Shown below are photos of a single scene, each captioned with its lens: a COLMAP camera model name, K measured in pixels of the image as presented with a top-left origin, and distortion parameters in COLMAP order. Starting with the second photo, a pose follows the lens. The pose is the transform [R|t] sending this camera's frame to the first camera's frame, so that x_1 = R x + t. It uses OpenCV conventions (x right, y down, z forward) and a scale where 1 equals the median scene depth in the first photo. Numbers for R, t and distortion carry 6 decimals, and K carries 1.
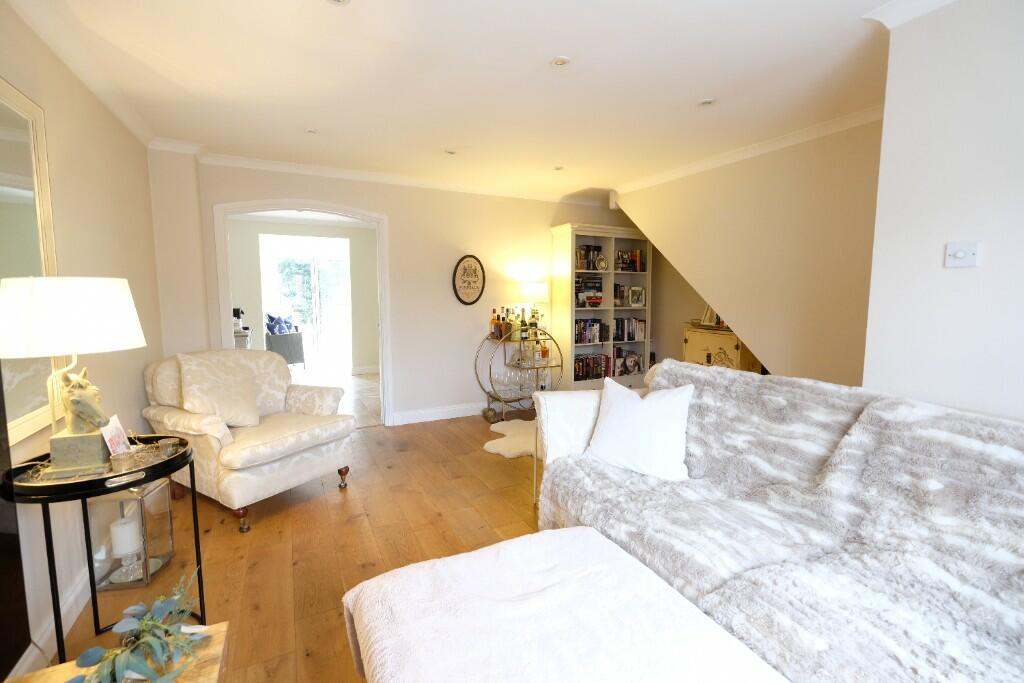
lens RADIAL K [[452.1, 0, 513.5], [0, 452.1, 336.6], [0, 0, 1]] dist [0.001196, -0.000014]
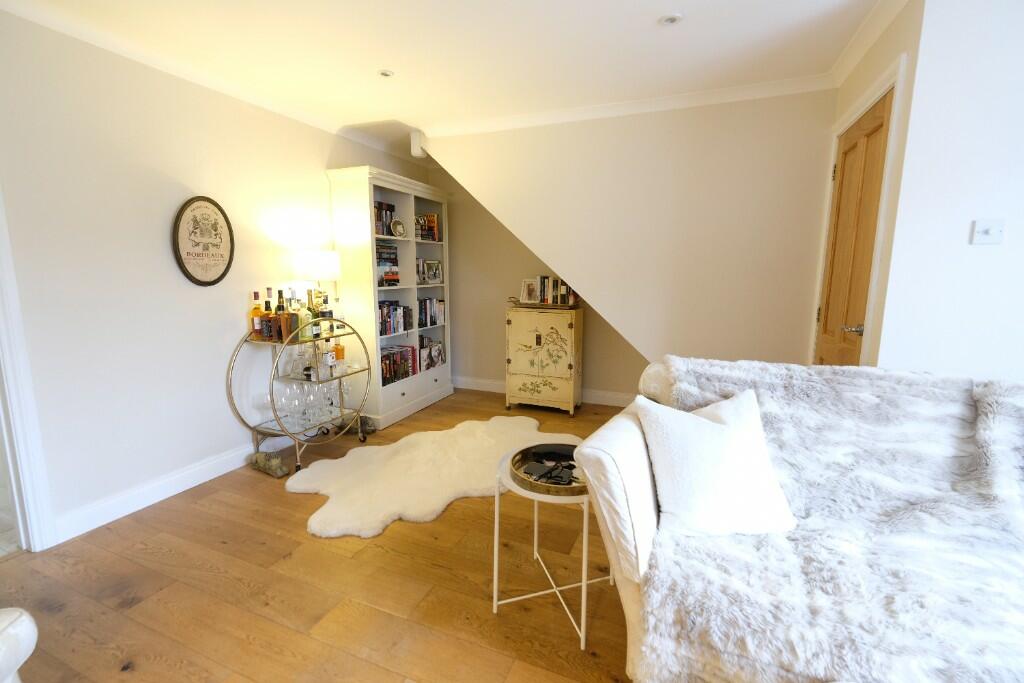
lens RADIAL K [[452.1, 0, 513.5], [0, 452.1, 336.6], [0, 0, 1]] dist [0.001196, -0.000014]
pose [[0.763151, -0.090524, 0.639848, -0.170576], [0.055296, 0.995656, 0.074910, -0.027050], [-0.643850, -0.021787, 0.764842, 0.303825]]
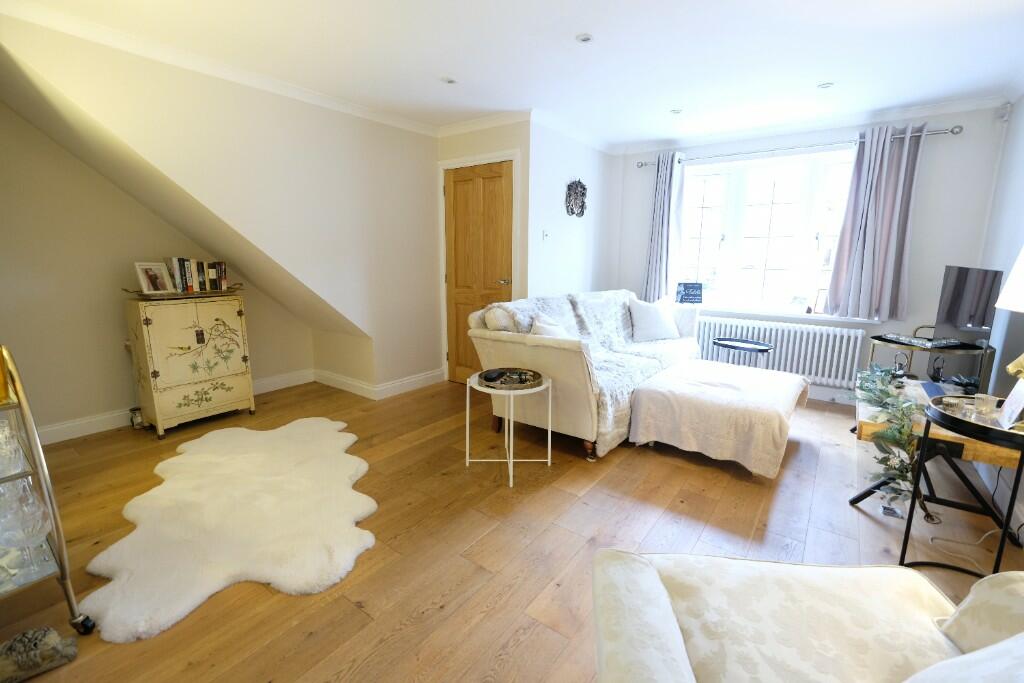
lens RADIAL K [[452.1, 0, 513.5], [0, 452.1, 336.6], [0, 0, 1]] dist [0.001196, -0.000014]
pose [[-0.447870, -0.164734, 0.878792, -0.404143], [0.079148, 0.971717, 0.222490, -0.069153], [-0.890589, 0.169201, -0.422165, 0.773581]]
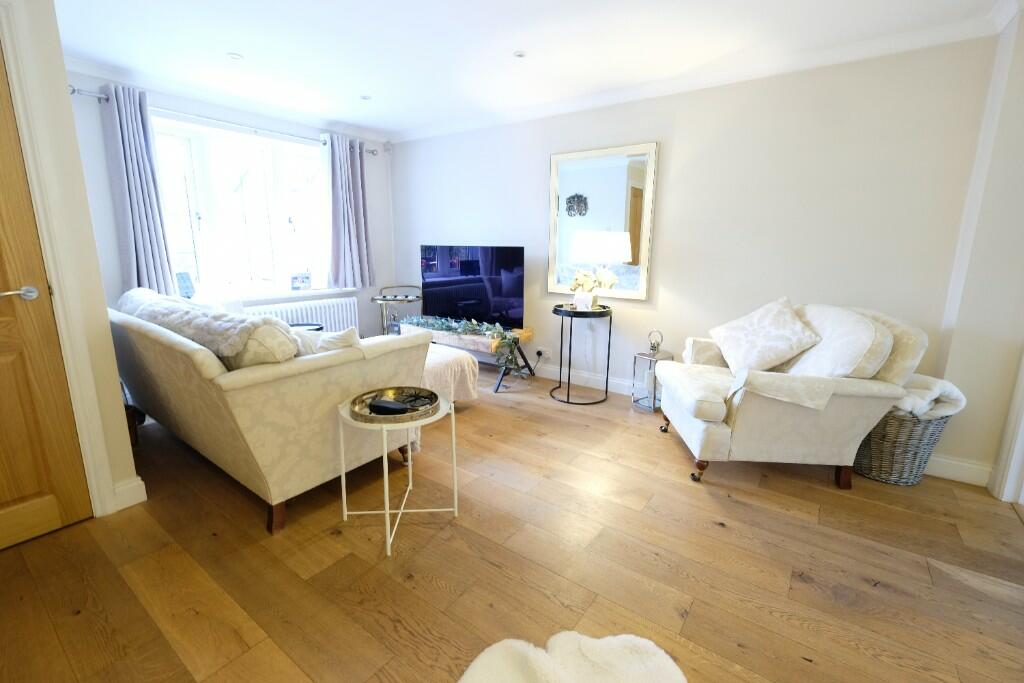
lens RADIAL K [[443.2, 0, 512.0], [0, 443.2, 341.5], [0, 0, 1]] dist [-0.000563, 0.000040]
pose [[-0.889823, 0.093926, -0.446534, 0.157613], [-0.049954, 0.952653, 0.299930, -0.077591], [0.453563, 0.289190, -0.843000, 0.923827]]
